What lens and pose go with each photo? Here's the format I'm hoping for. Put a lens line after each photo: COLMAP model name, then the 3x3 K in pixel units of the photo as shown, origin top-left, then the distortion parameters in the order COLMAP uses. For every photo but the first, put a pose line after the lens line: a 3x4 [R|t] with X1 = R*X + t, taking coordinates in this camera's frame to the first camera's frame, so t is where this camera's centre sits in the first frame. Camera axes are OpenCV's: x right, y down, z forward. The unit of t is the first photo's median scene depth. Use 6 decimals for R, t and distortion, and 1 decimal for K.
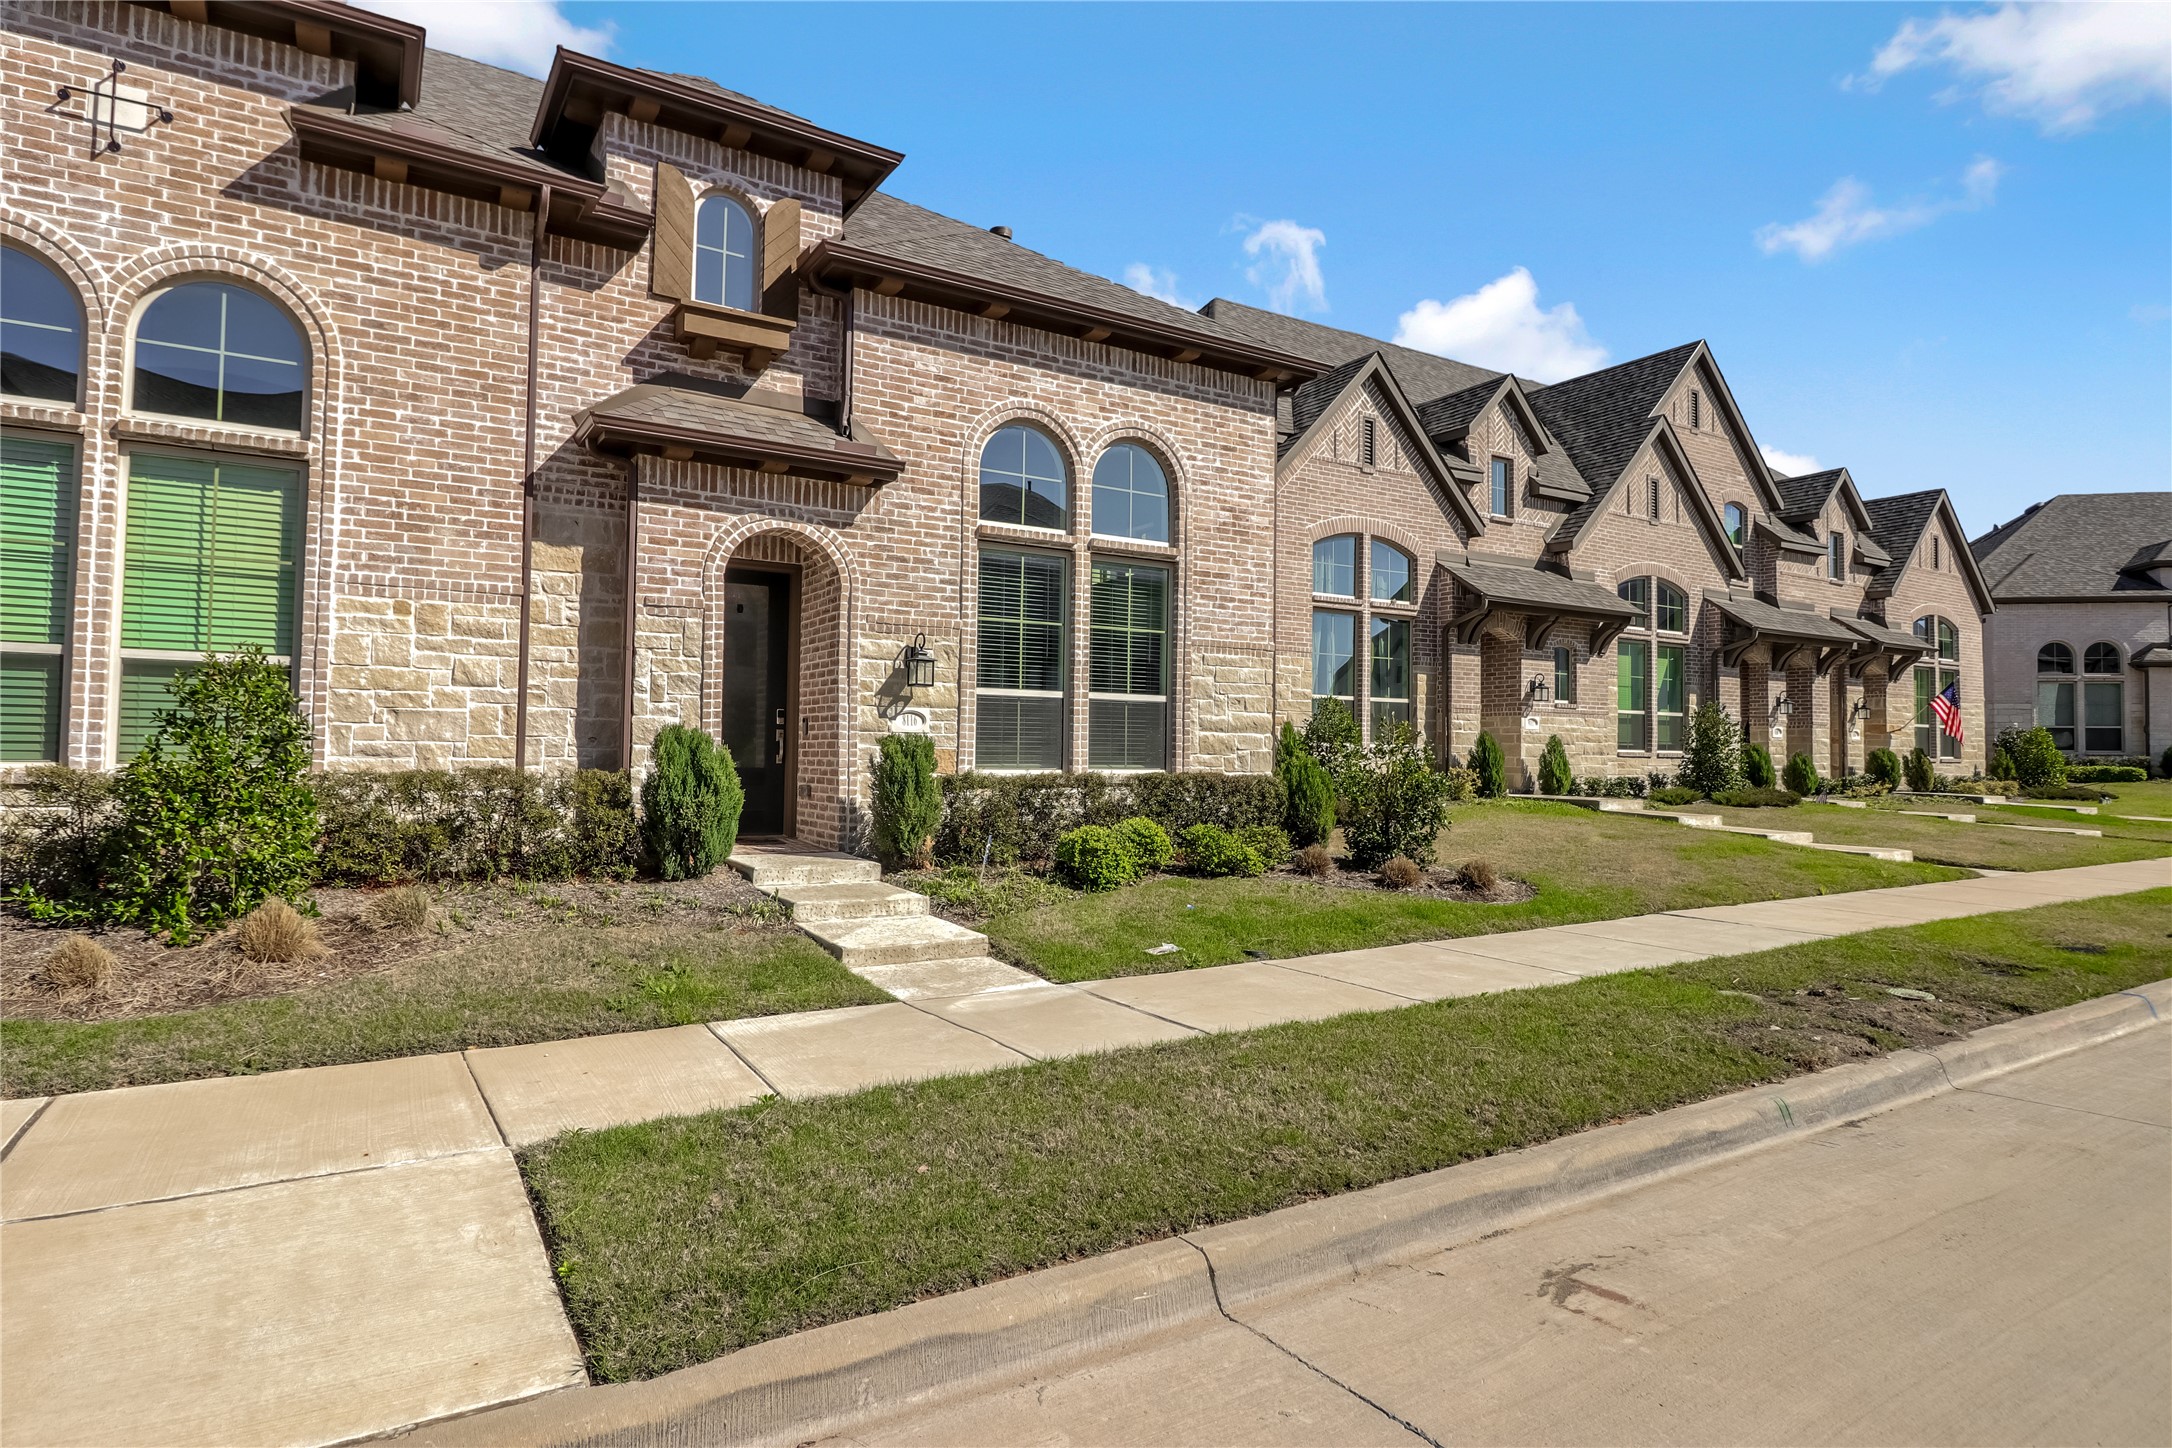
lens RADIAL K [[1200.7, 0, 1089.0], [0, 1200.7, 724.5], [0, 0, 1]] dist [0.003266, -0.010879]
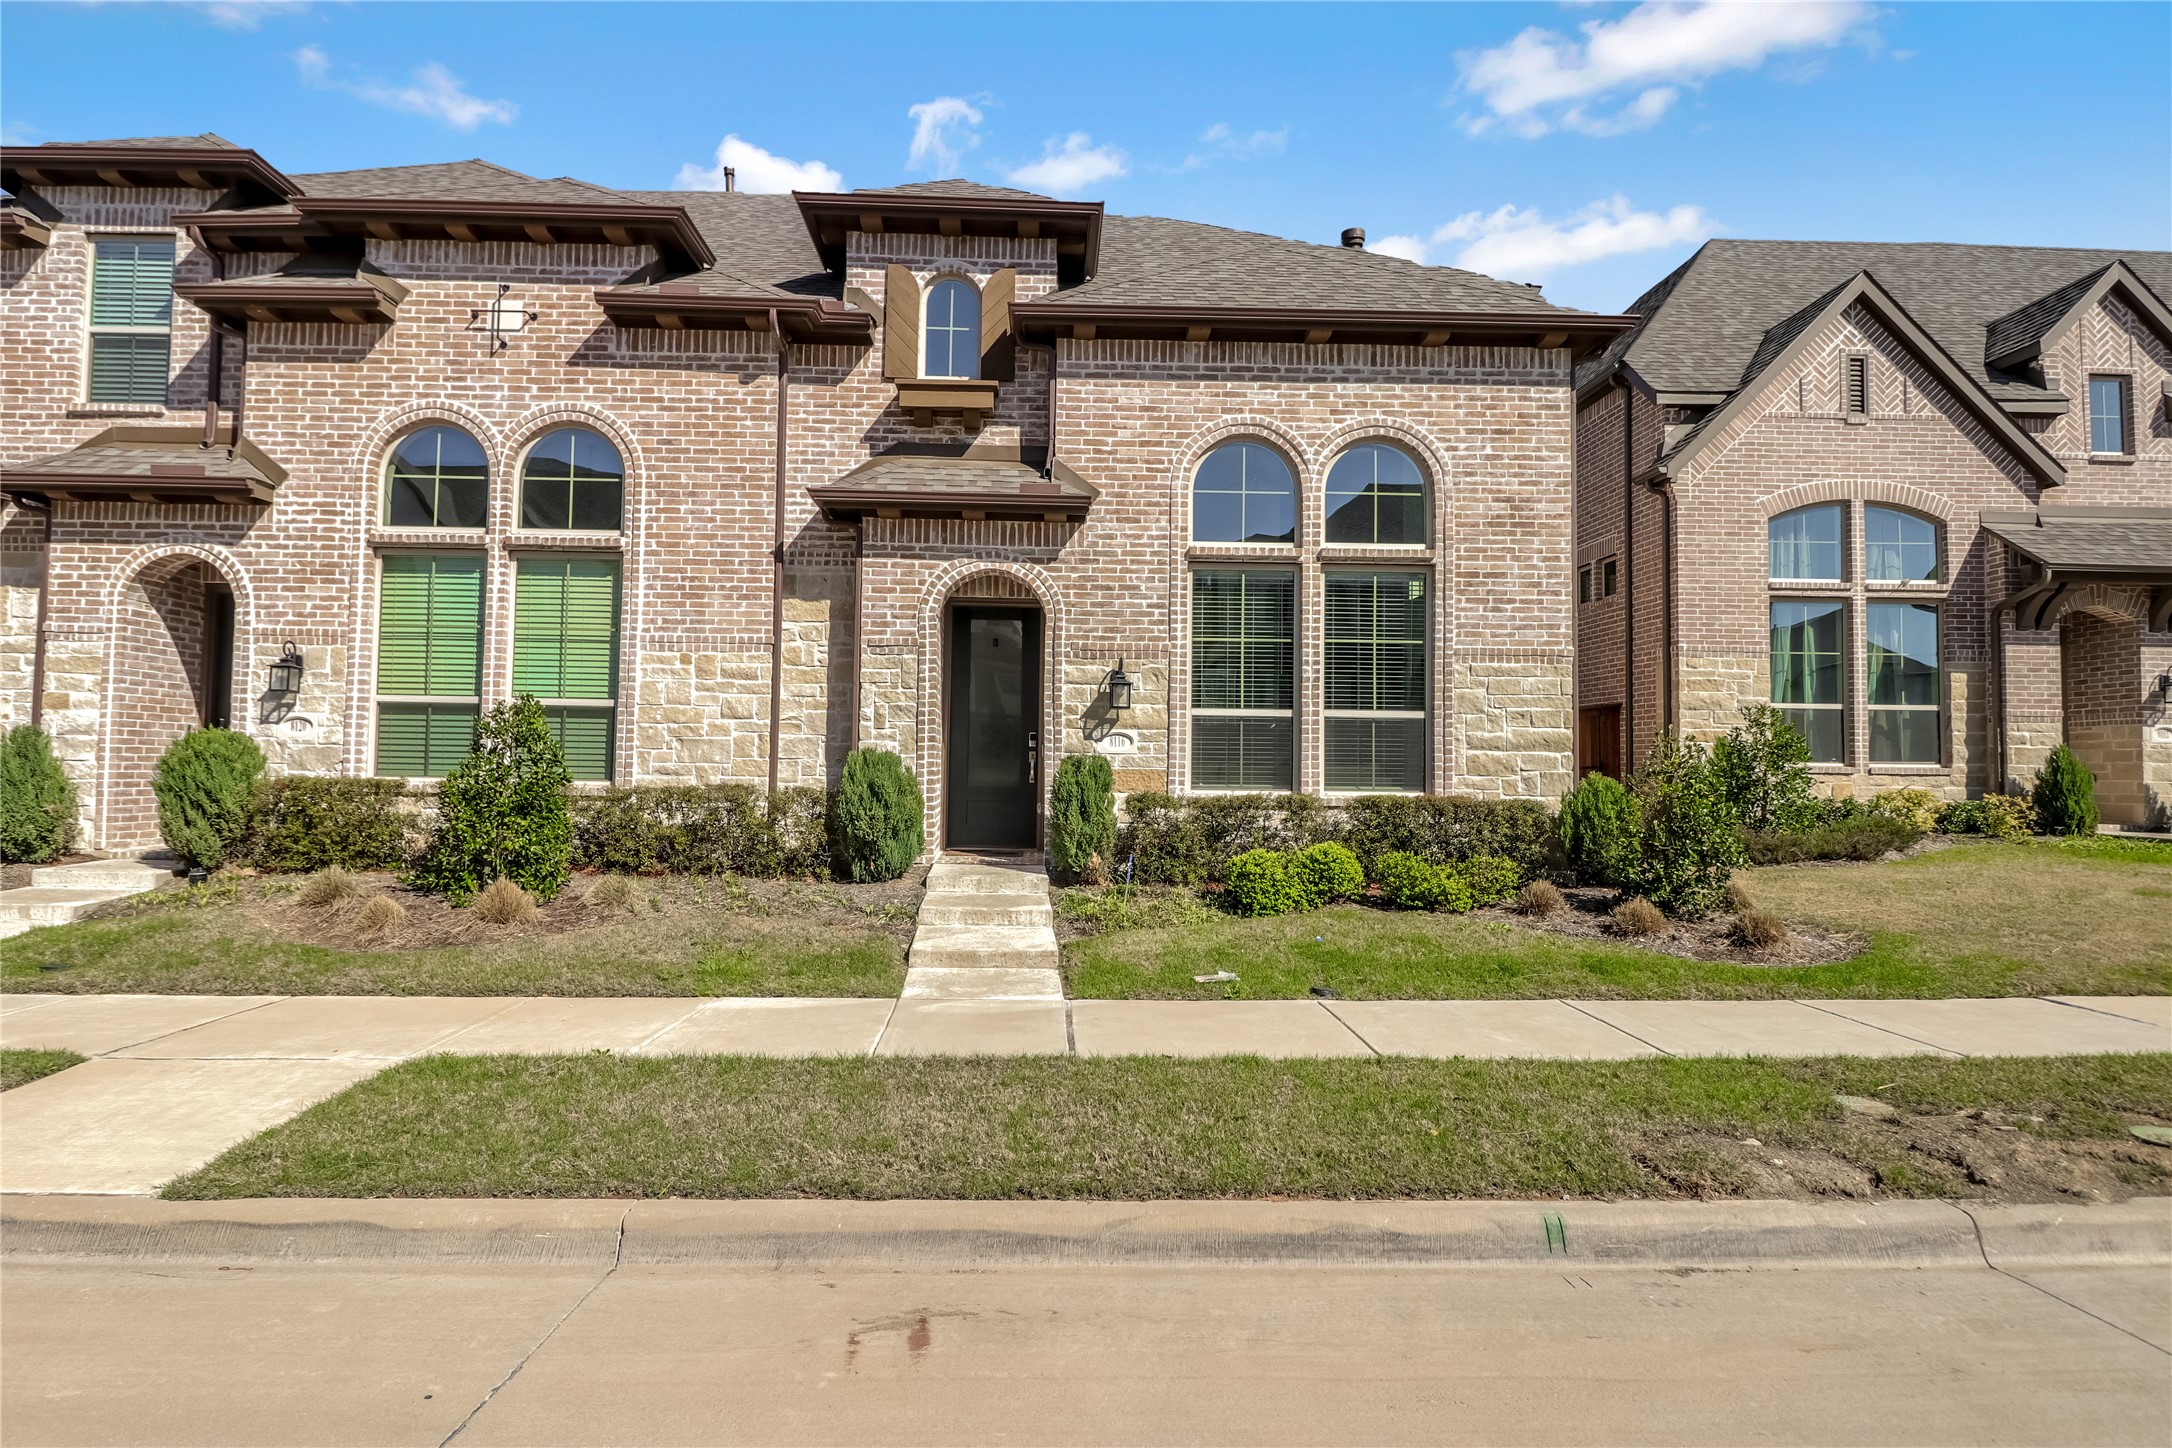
lens RADIAL K [[1200.7, 0, 1019.8], [0, 1200.7, 724.5], [0, 0, 1]] dist [0.003266, -0.010879]
pose [[0.858648, -0.018869, -0.512218, 0.339320], [0.009764, 0.999743, -0.020460, 0.002142], [0.512472, 0.012567, 0.858612, 0.072522]]
